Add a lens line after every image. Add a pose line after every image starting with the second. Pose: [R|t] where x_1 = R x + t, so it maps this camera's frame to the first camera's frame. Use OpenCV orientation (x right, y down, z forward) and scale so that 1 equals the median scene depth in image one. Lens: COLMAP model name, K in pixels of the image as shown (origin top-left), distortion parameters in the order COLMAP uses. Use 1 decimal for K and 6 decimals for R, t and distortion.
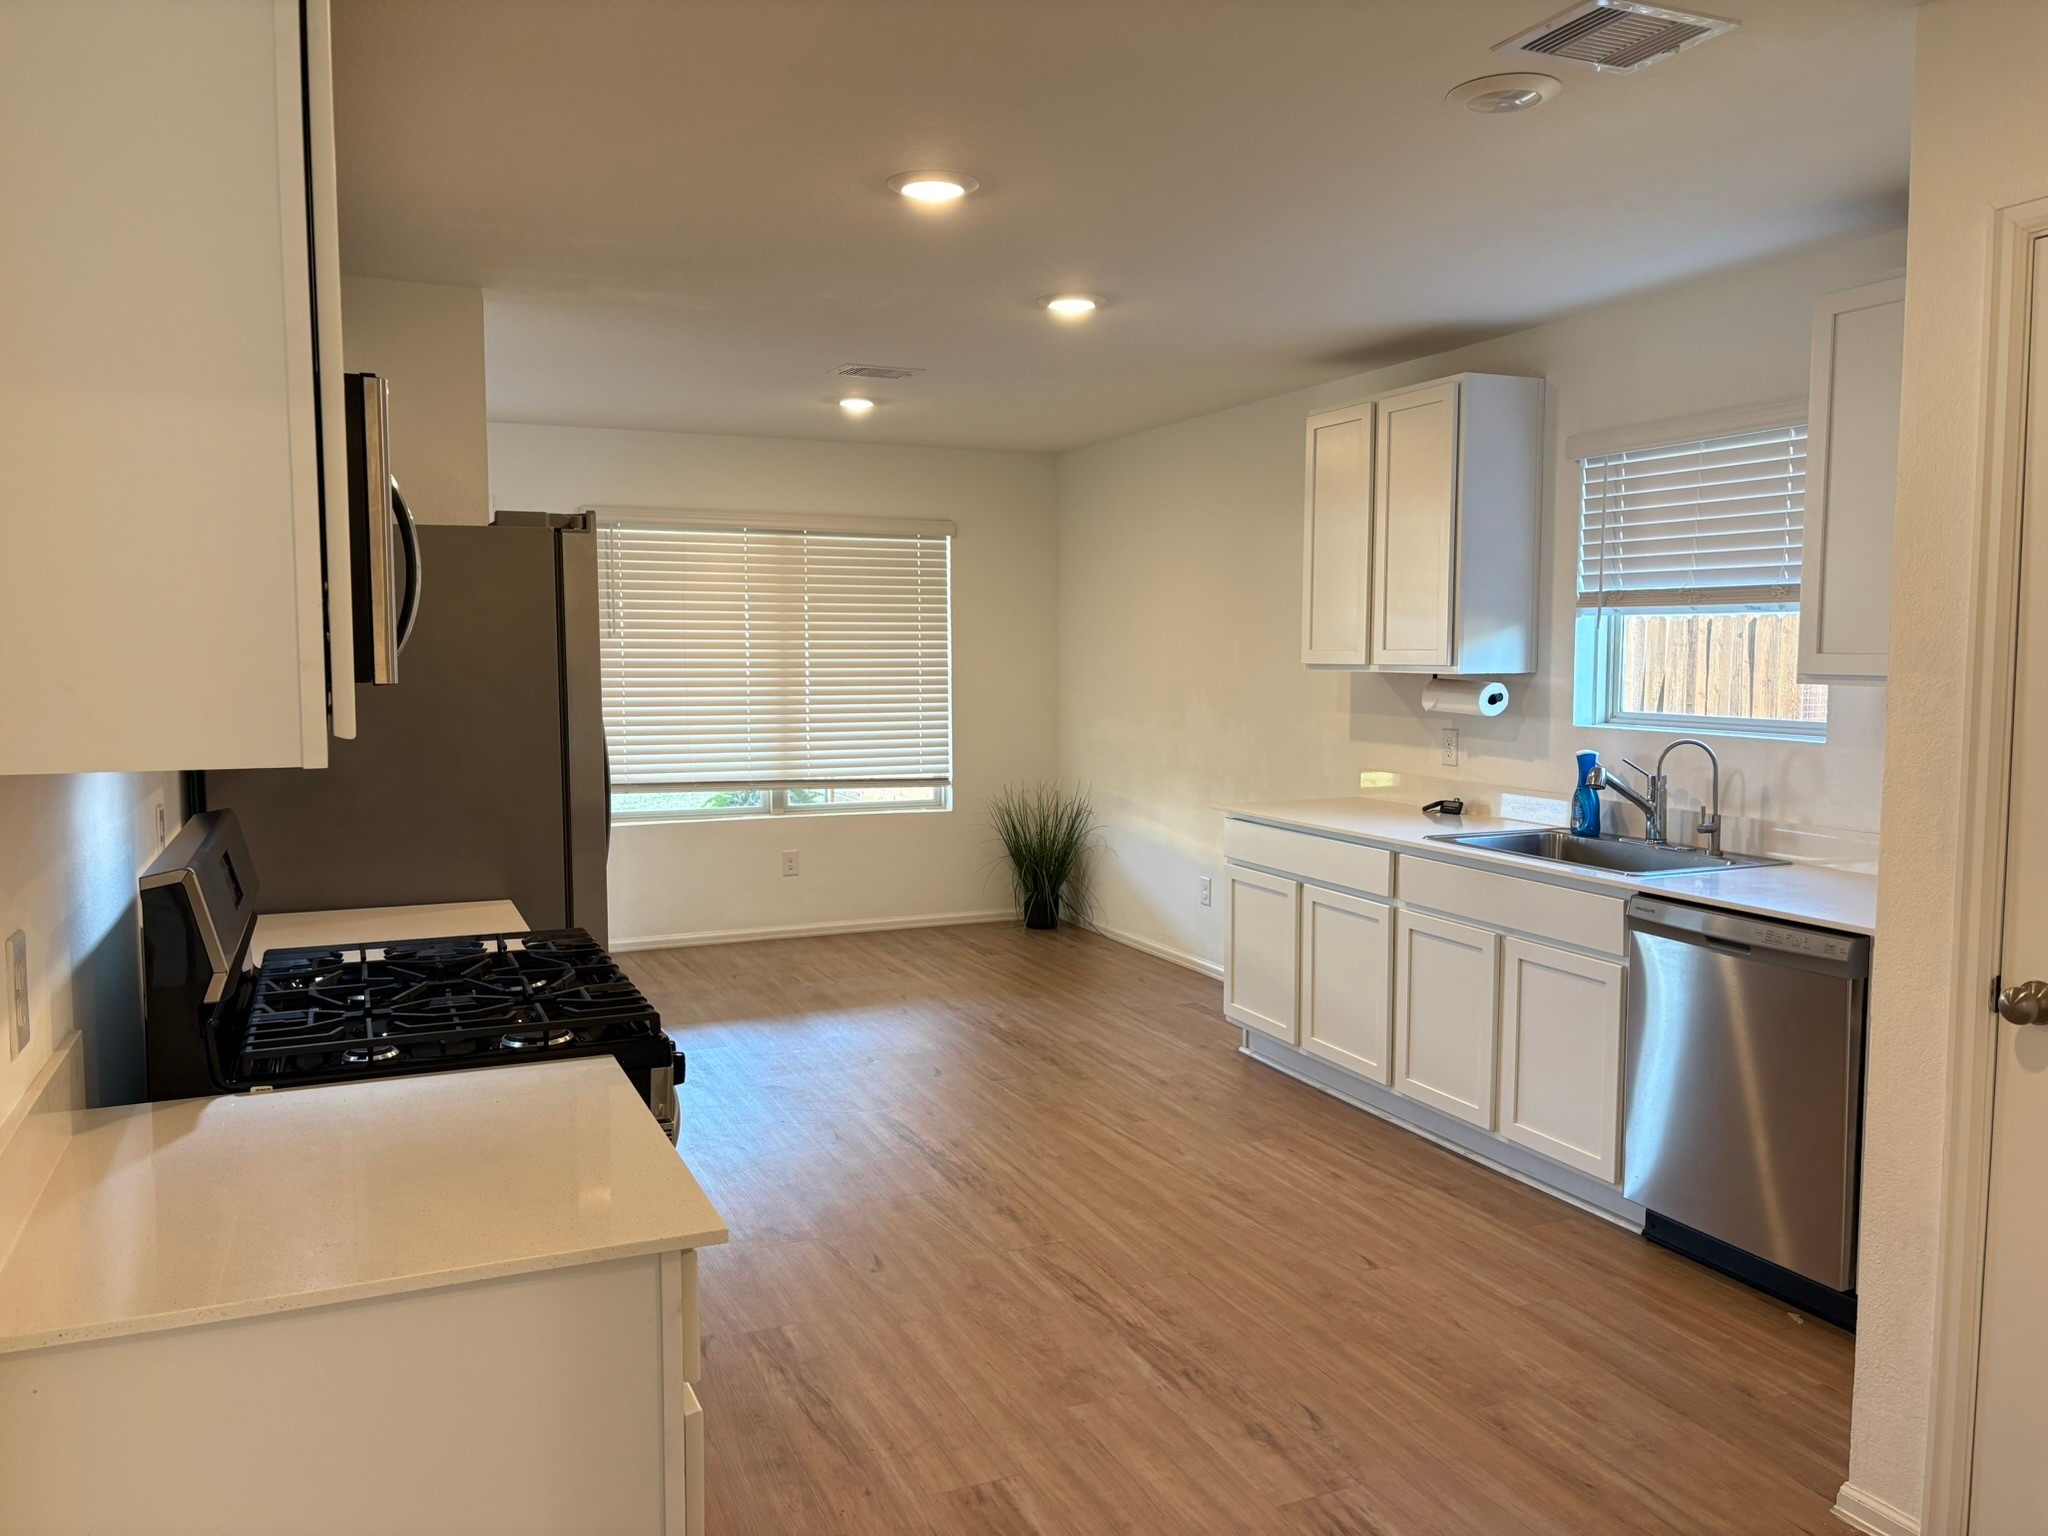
lens RADIAL K [[1550.5, 0, 1026.6], [0, 1550.5, 776.3], [0, 0, 1]] dist [0.042442, -0.040557]
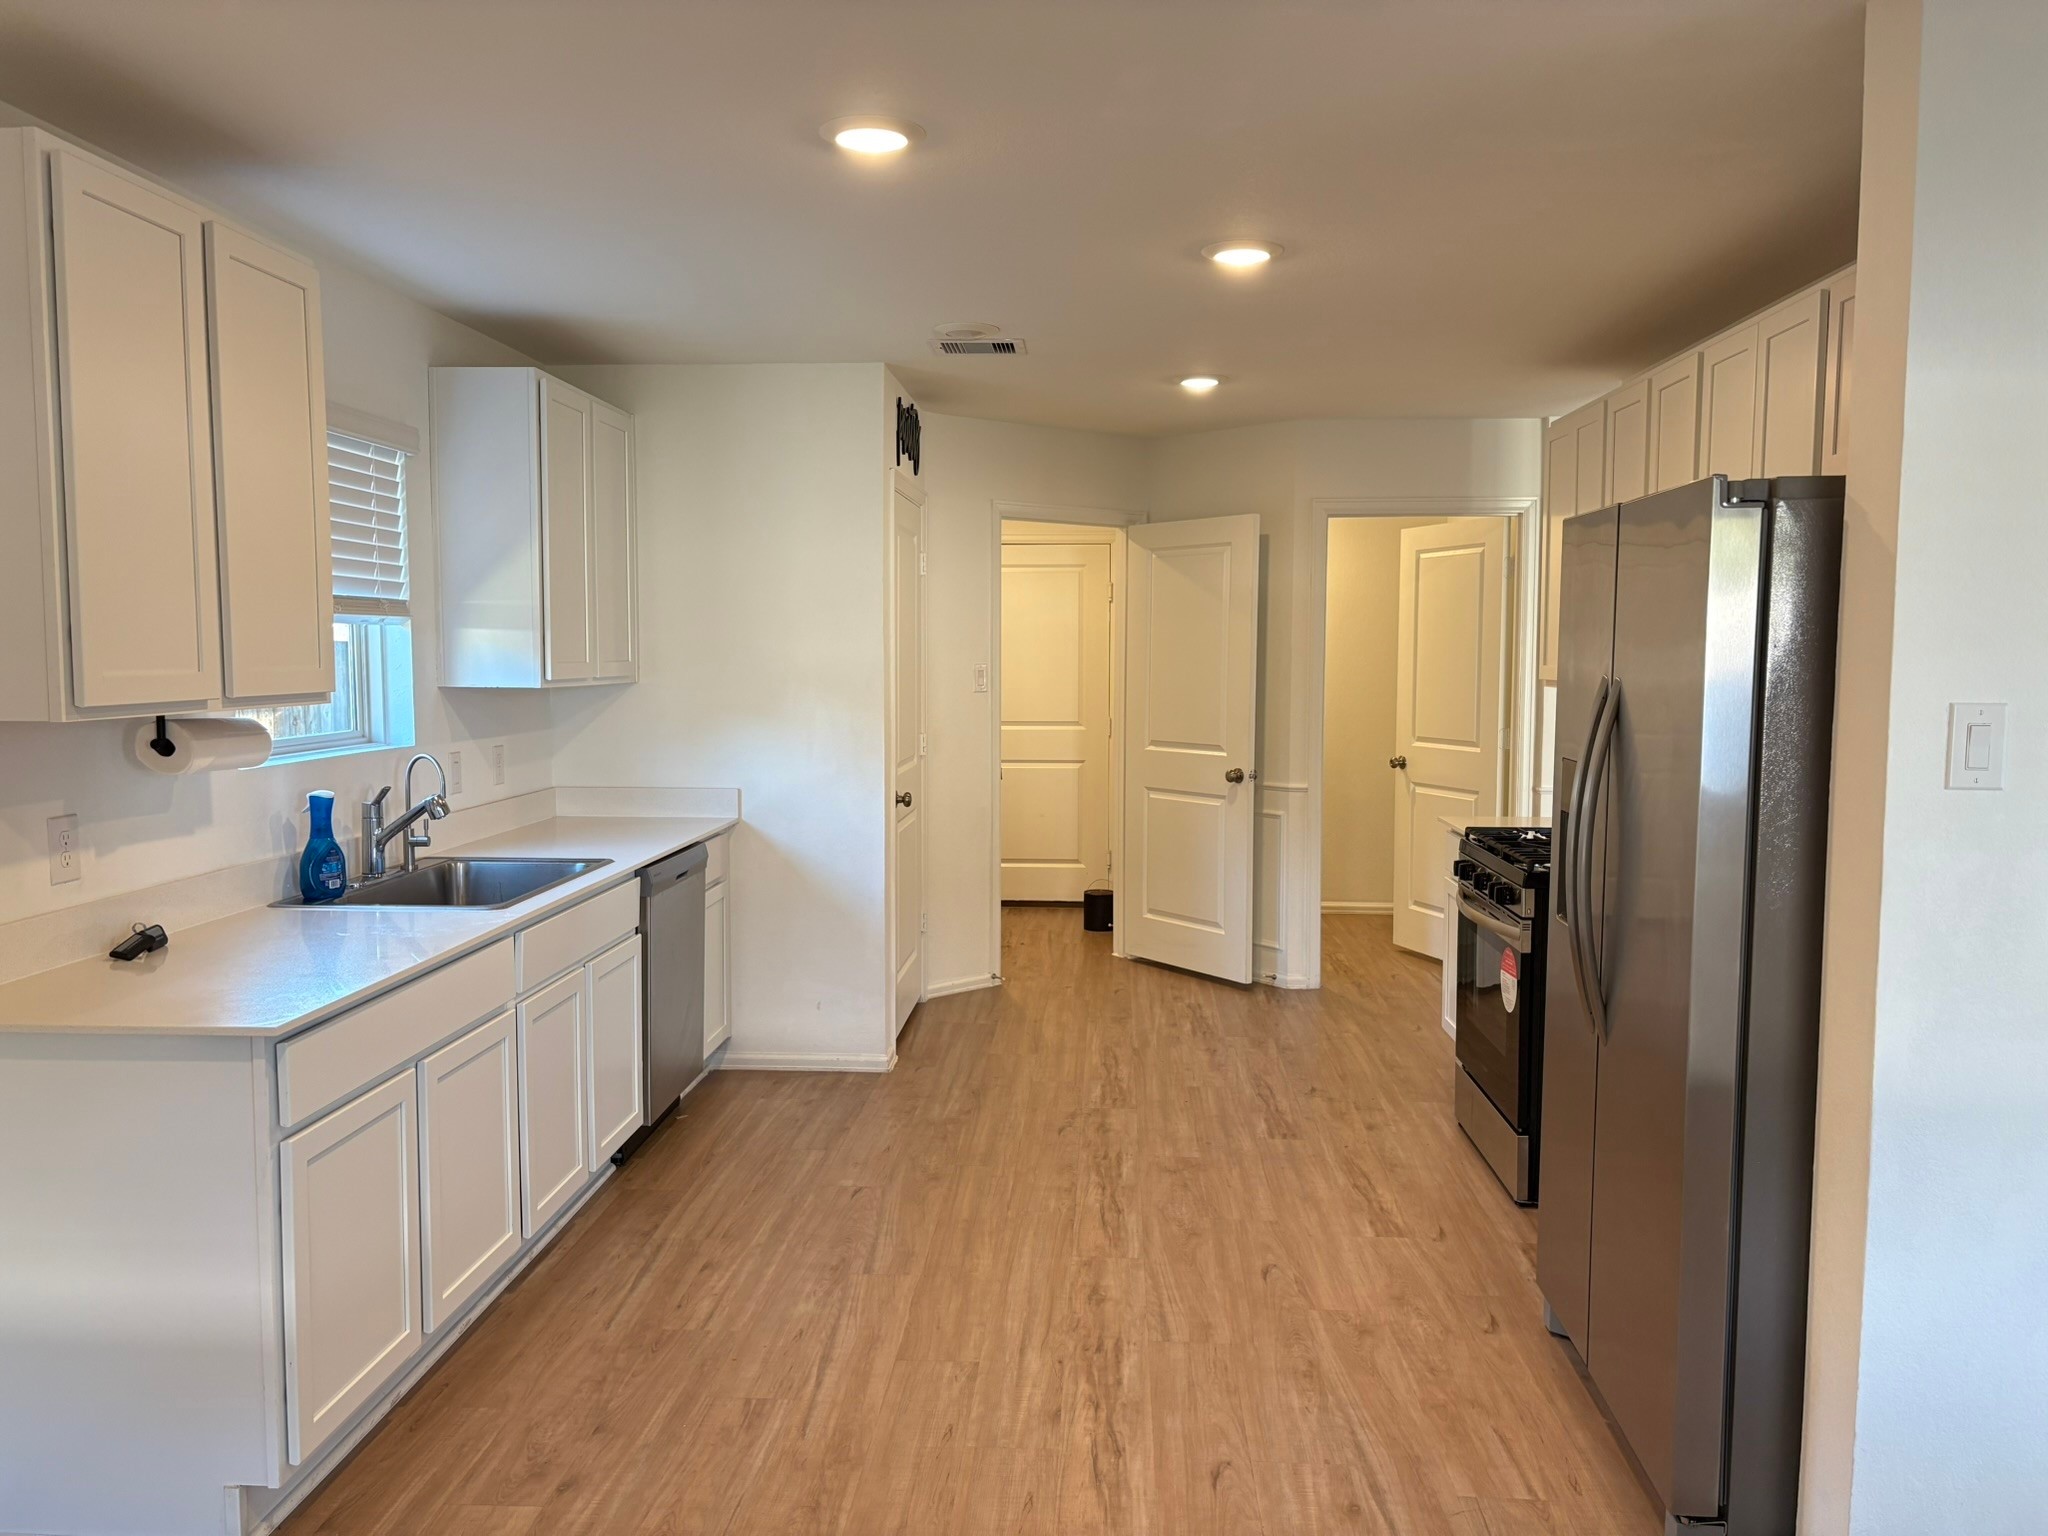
lens RADIAL K [[1550.5, 0, 1026.6], [0, 1550.5, 776.3], [0, 0, 1]] dist [0.042442, -0.040557]
pose [[-0.892283, -0.039026, 0.449787, -0.359719], [0.037958, 0.986245, 0.160873, -0.155578], [-0.449878, 0.160617, -0.878528, 1.720690]]
